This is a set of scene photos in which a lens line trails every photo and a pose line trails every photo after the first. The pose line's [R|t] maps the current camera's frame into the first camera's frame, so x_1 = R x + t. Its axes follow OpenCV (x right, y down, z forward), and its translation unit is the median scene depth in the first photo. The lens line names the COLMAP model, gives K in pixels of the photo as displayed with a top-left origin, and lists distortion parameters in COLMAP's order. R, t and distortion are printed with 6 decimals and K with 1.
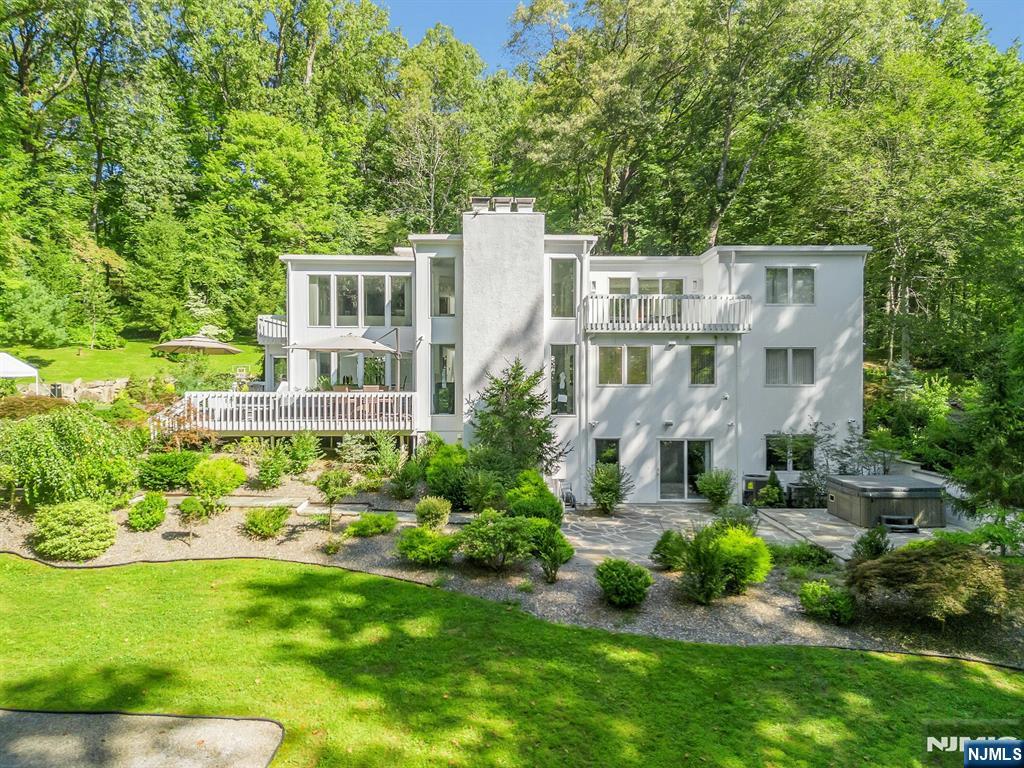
lens RADIAL K [[754.7, 0, 512.0], [0, 754.7, 384.0], [0, 0, 1]] dist [0.084149, -0.068230]
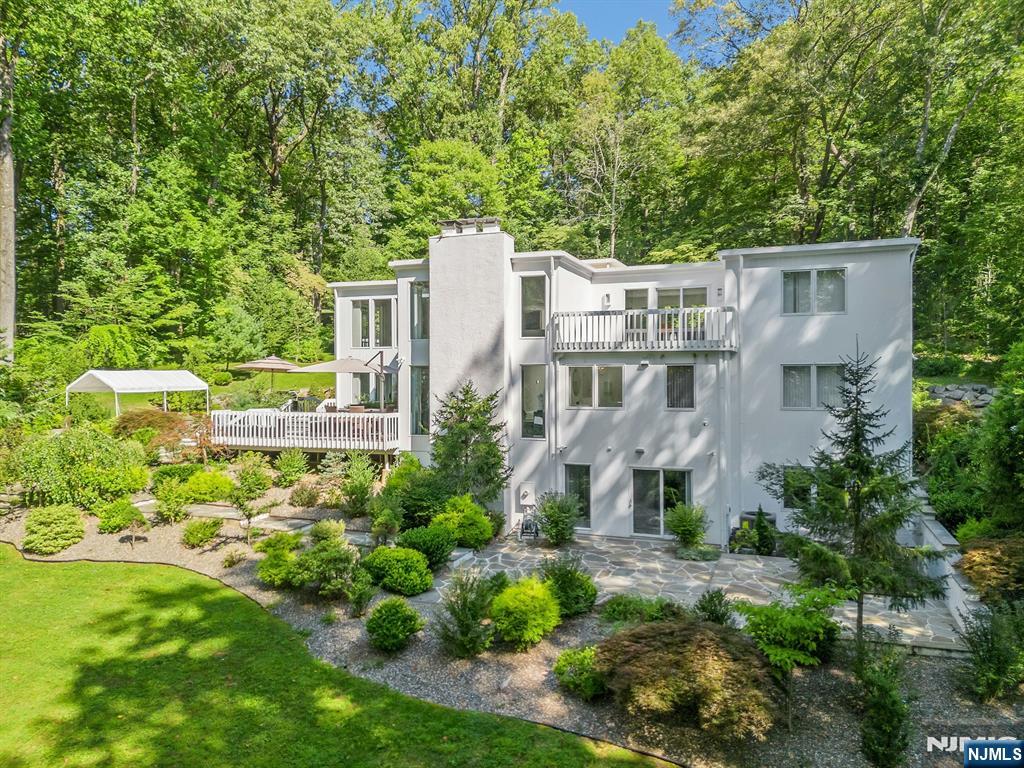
lens RADIAL K [[754.7, 0, 512.0], [0, 754.7, 384.0], [0, 0, 1]] dist [0.084149, -0.068230]
pose [[0.929979, 0.000010, -0.367614, 0.393562], [0.000481, 0.999999, 0.001244, -0.029433], [0.367613, -0.001334, 0.929978, 0.093359]]
